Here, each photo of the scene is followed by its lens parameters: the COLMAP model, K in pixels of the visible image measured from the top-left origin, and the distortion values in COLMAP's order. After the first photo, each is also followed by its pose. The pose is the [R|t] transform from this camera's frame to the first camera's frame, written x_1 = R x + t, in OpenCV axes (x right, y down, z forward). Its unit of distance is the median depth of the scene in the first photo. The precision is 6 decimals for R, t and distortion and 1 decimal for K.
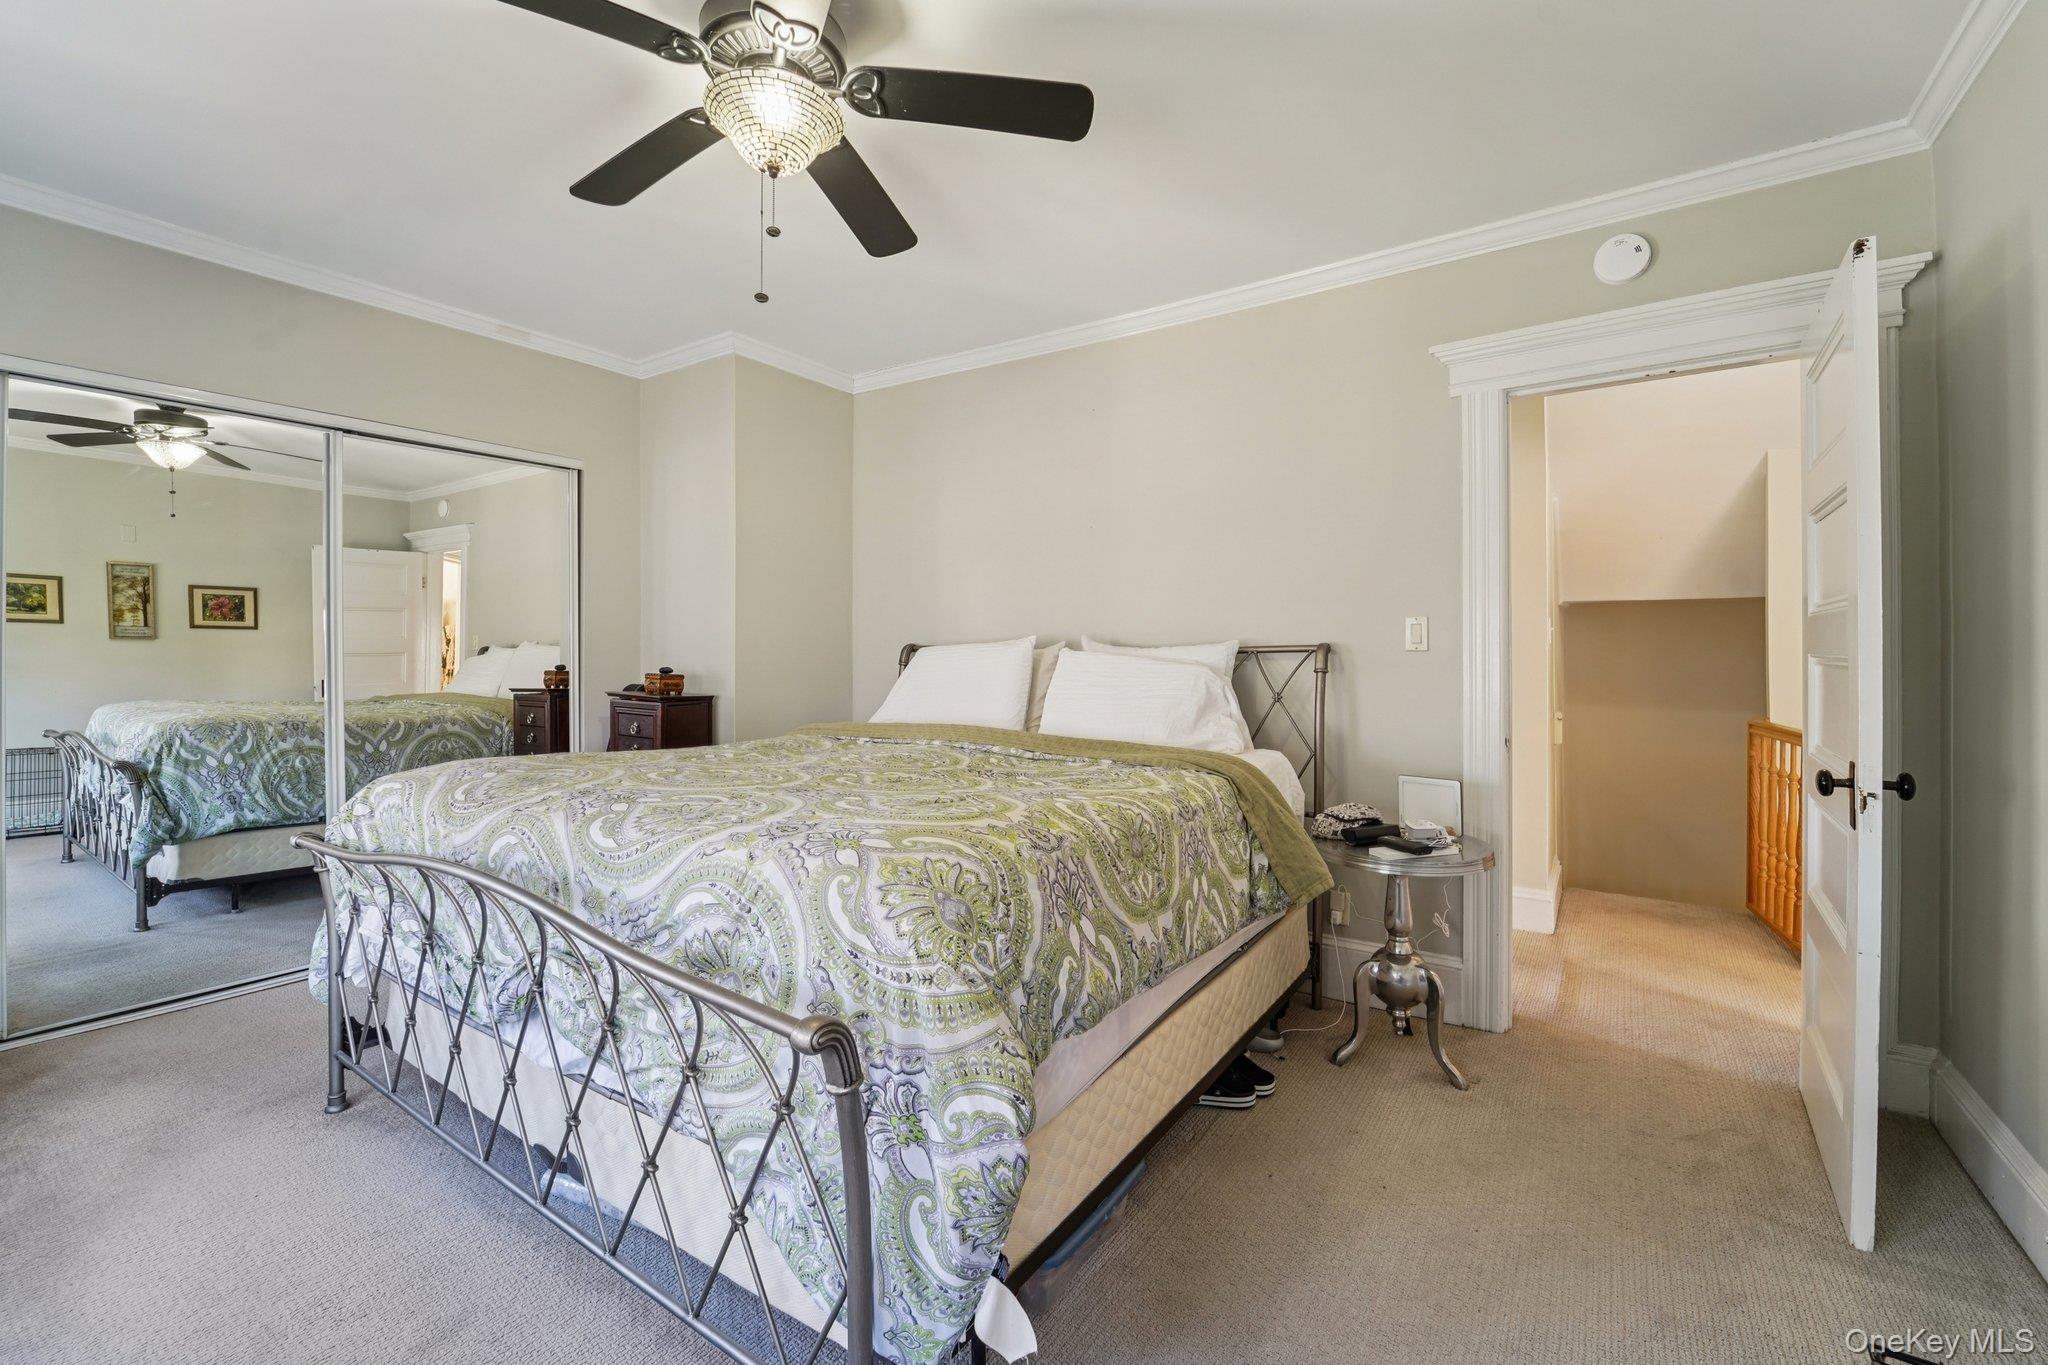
lens RADIAL K [[835.1, 0, 1026.1], [0, 835.1, 673.5], [0, 0, 1]] dist [-0.019926, -0.001016]
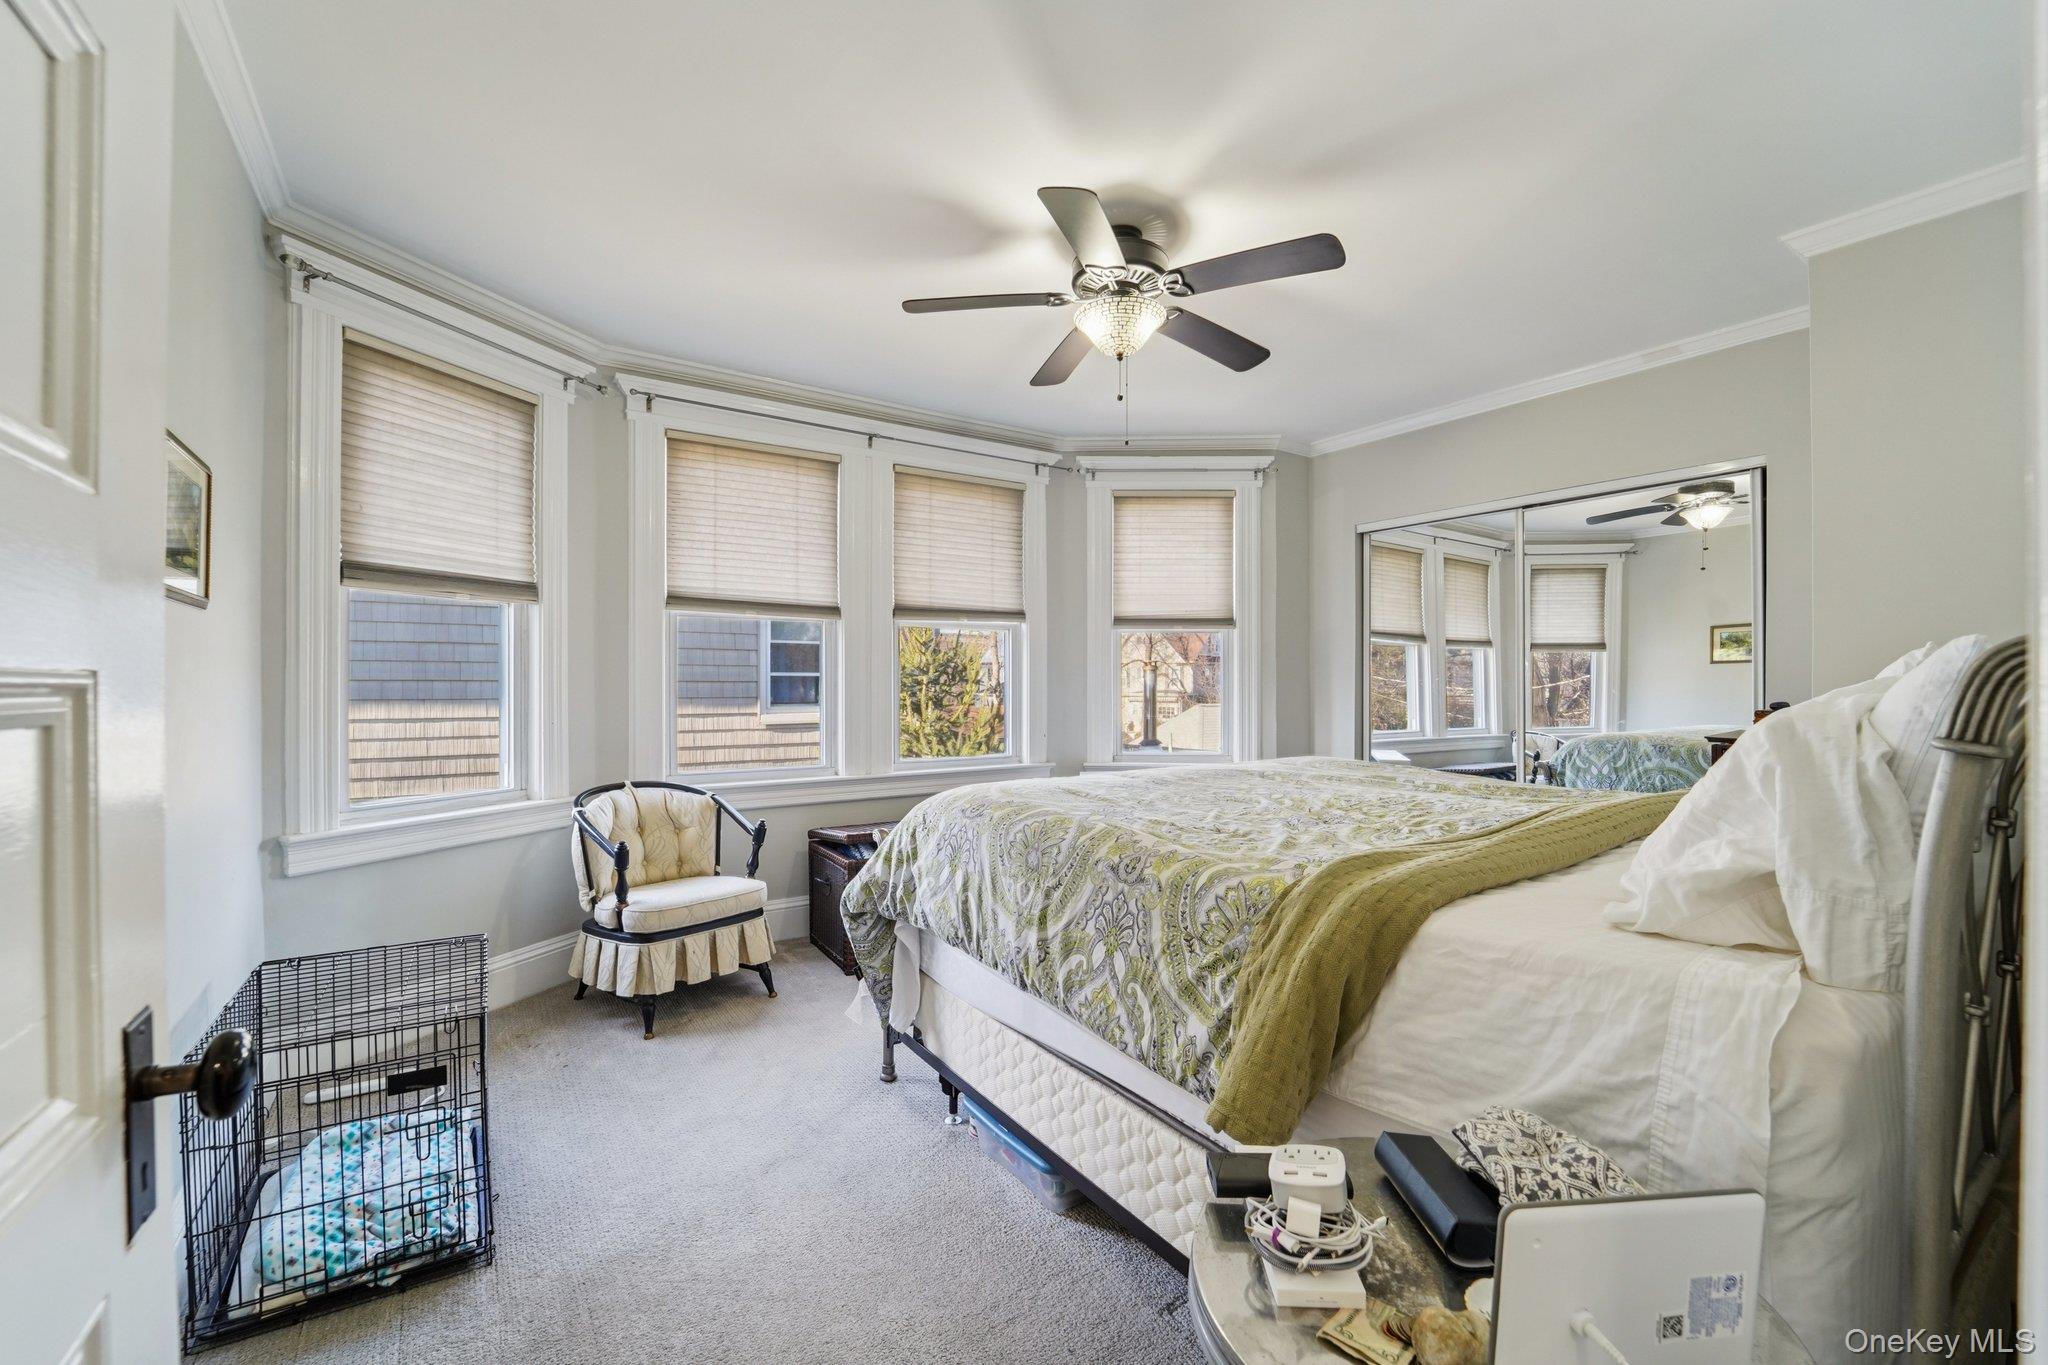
lens RADIAL K [[835.1, 0, 1026.0], [0, 835.1, 691.7], [0, 0, 1]] dist [-0.019926, -0.001016]
pose [[-0.374013, -0.001179, -0.927423, 0.524452], [-0.006335, 0.999979, 0.001283, -0.011499], [0.927402, 0.006355, -0.374012, 0.639823]]
